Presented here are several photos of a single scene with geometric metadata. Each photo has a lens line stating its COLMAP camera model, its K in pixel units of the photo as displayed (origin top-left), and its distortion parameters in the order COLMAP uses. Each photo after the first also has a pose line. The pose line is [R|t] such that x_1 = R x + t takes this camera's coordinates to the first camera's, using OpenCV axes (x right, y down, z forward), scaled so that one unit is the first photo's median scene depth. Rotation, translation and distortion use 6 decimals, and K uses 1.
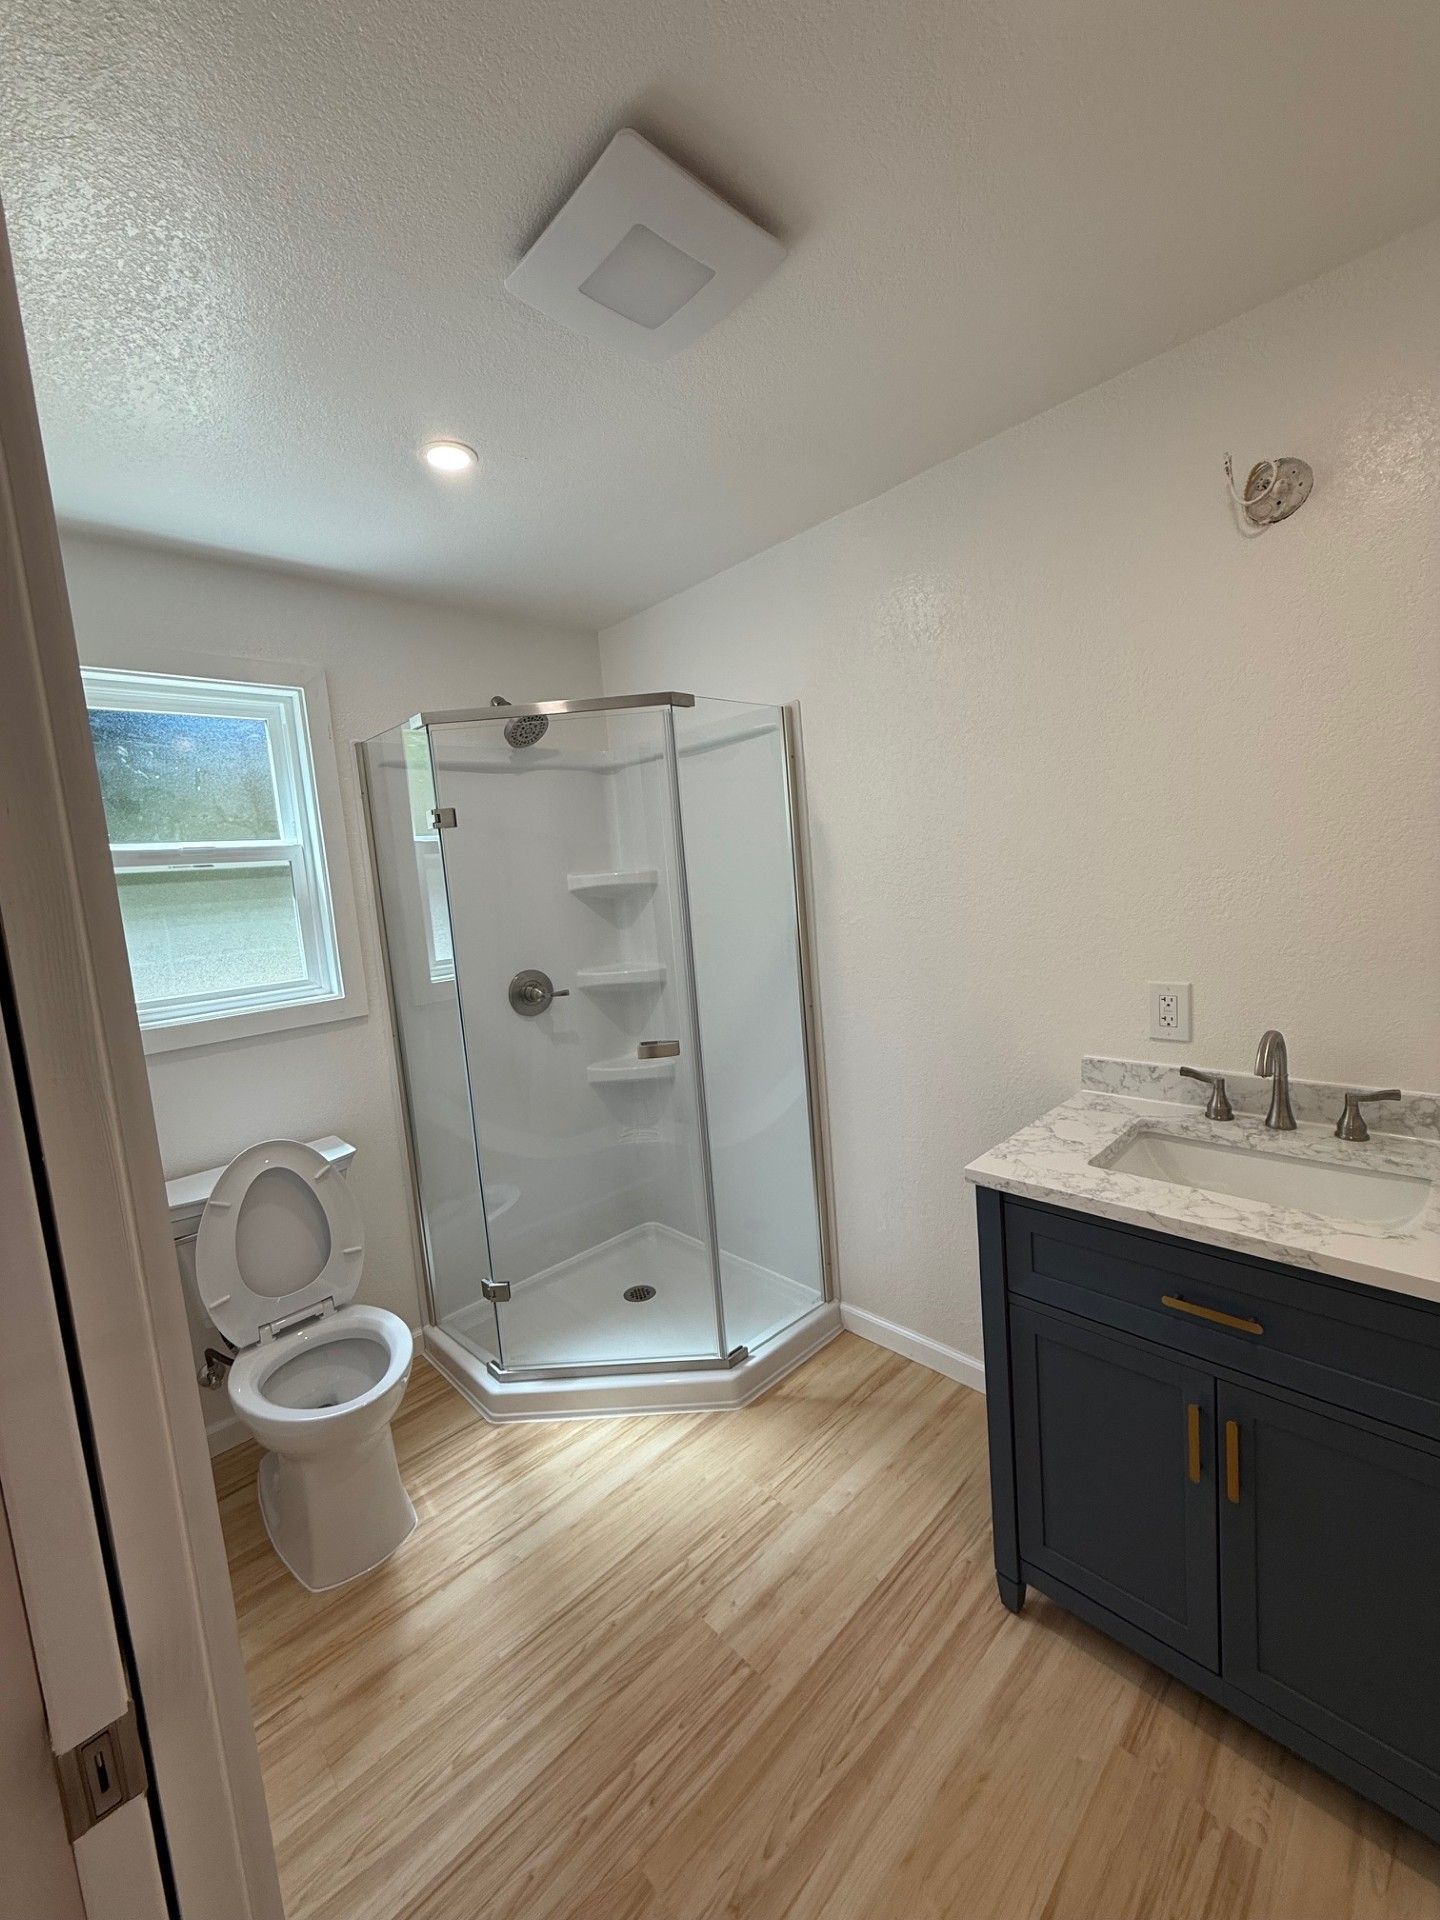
lens RADIAL K [[765.3, 0, 723.6], [0, 765.3, 961.3], [0, 0, 1]] dist [0.004360, -0.000894]
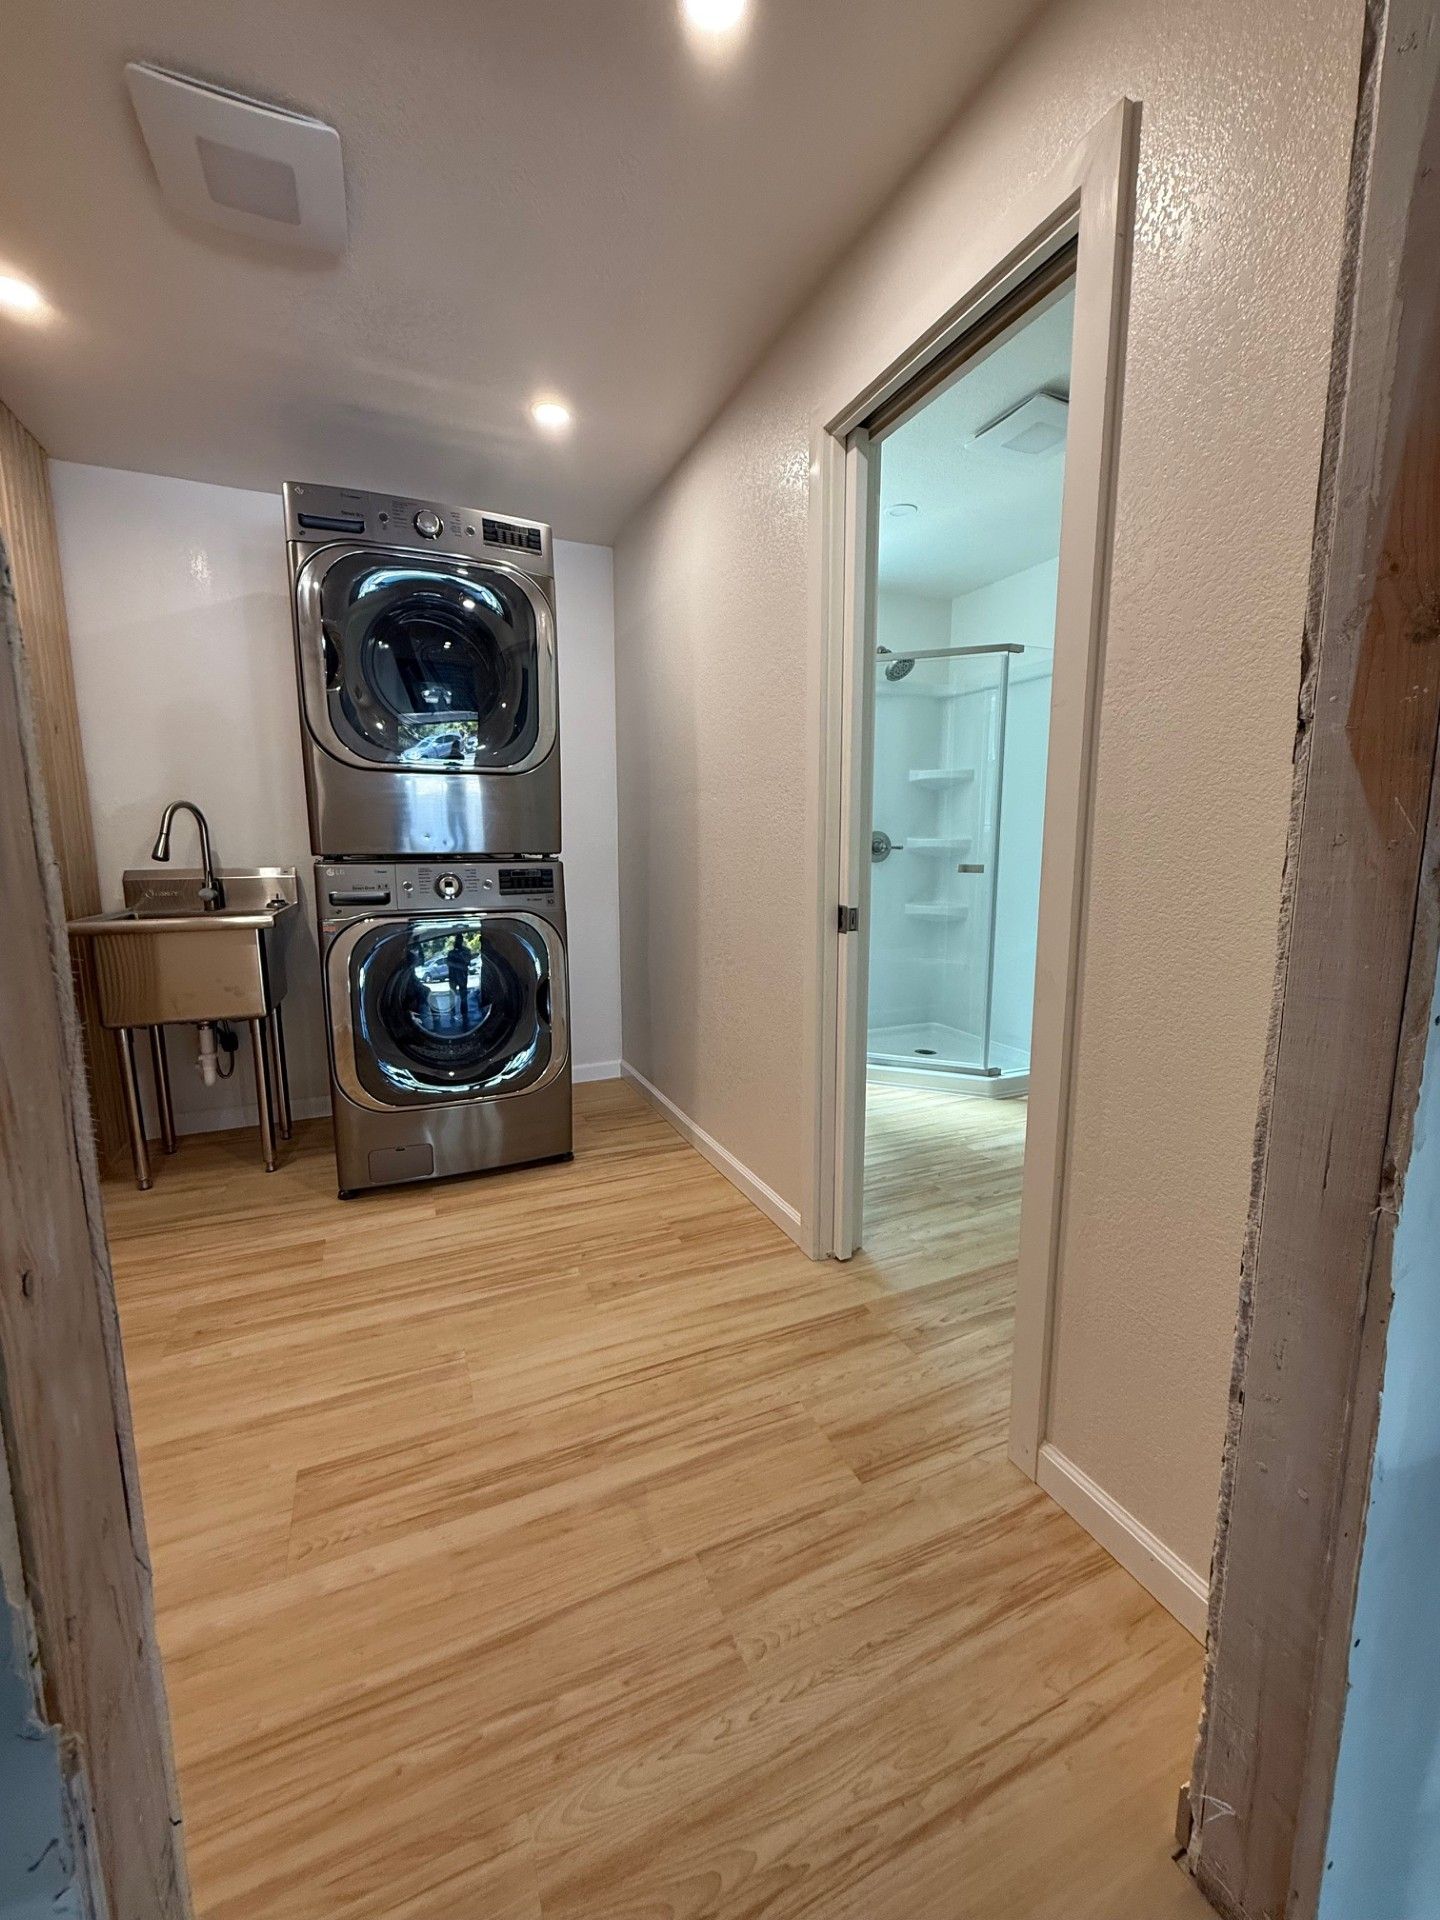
lens RADIAL K [[765.3, 0, 711.7], [0, 765.3, 956.1], [0, 0, 1]] dist [0.004360, -0.000894]
pose [[0.934045, 0.128935, -0.333072, -0.029760], [-0.110391, 0.991122, 0.074097, 0.220632], [0.339668, -0.032442, 0.939986, -0.663770]]
